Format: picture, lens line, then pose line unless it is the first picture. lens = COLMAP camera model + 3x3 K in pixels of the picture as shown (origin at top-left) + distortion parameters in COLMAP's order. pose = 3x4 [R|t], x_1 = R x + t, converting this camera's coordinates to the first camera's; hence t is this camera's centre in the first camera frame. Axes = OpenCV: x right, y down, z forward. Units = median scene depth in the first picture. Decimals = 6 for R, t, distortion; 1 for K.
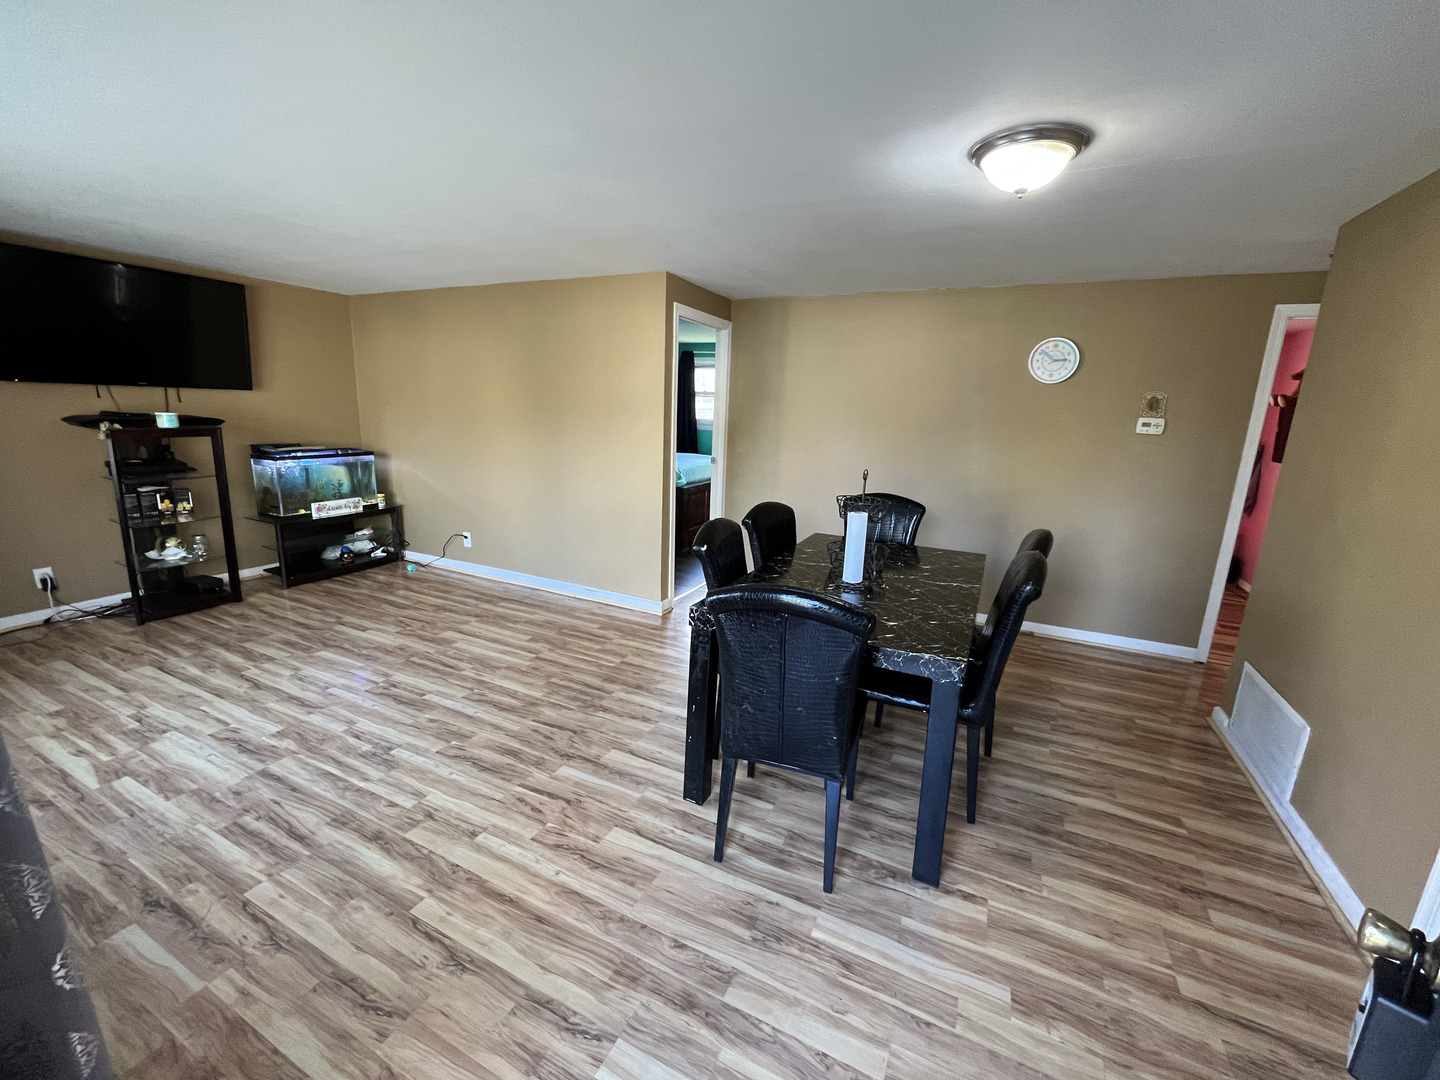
lens RADIAL K [[579.6, 0, 725.2], [0, 579.6, 541.2], [0, 0, 1]] dist [-0.001722, -0.000005]
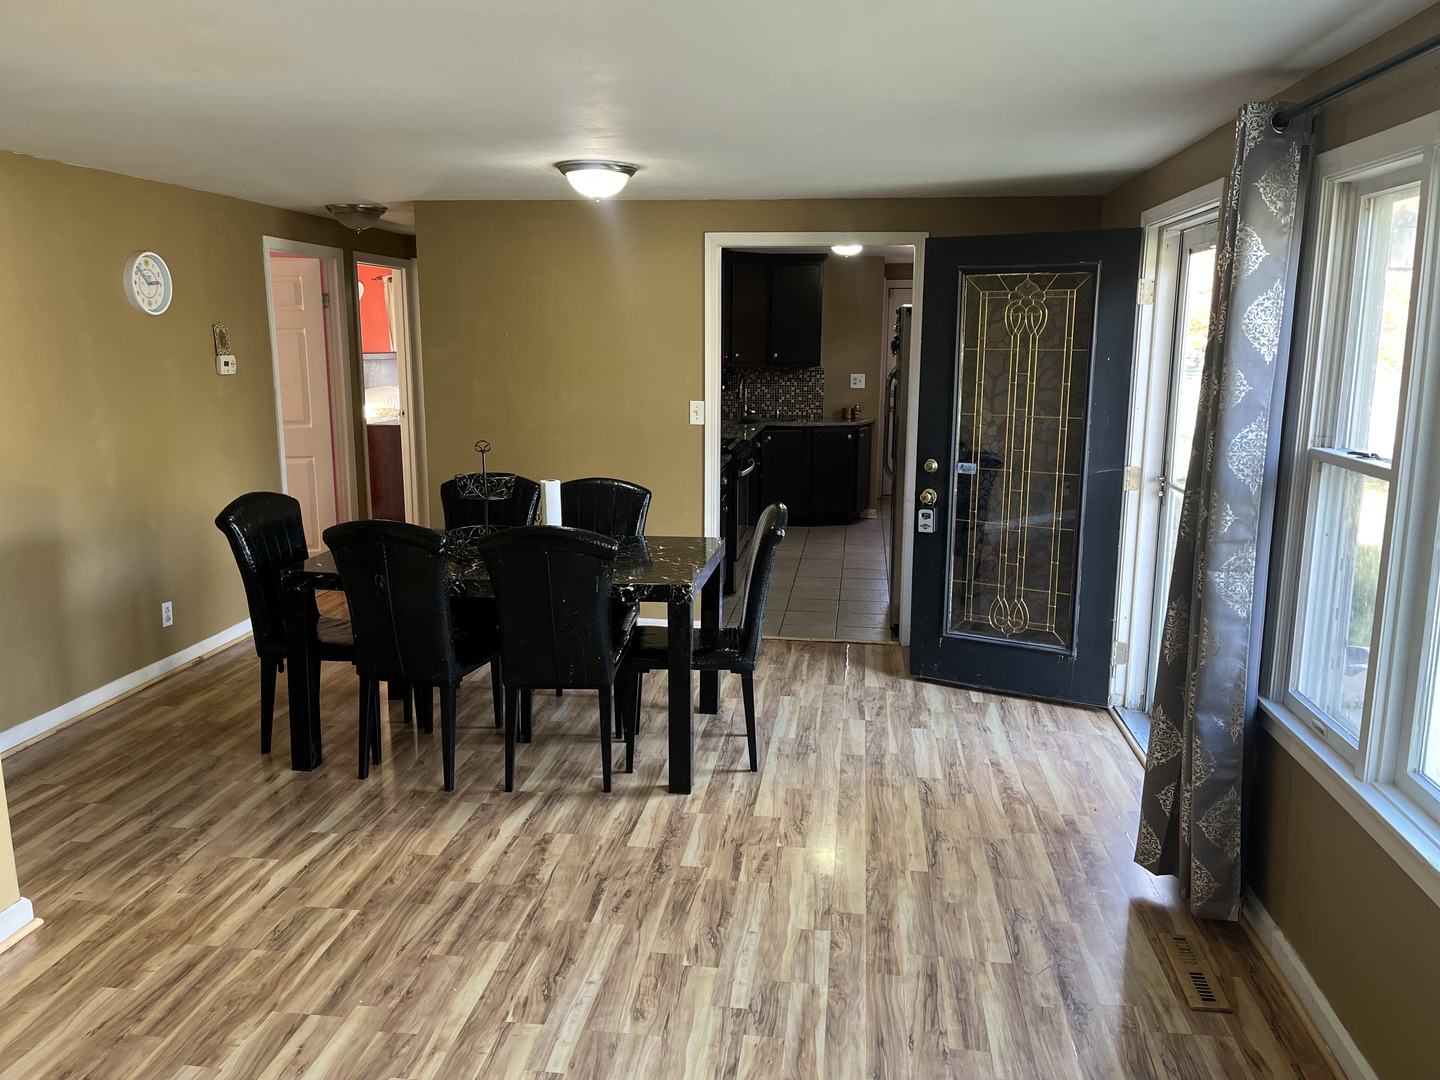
lens RADIAL K [[1091.8, 0, 722.4], [0, 1091.8, 537.3], [0, 0, 1]] dist [0.008406, 0.003990]
pose [[-0.315008, -0.211062, 0.925323, -1.782467], [0.199561, 0.938434, 0.281988, -0.468631], [-0.927872, 0.273487, -0.253494, 1.405578]]
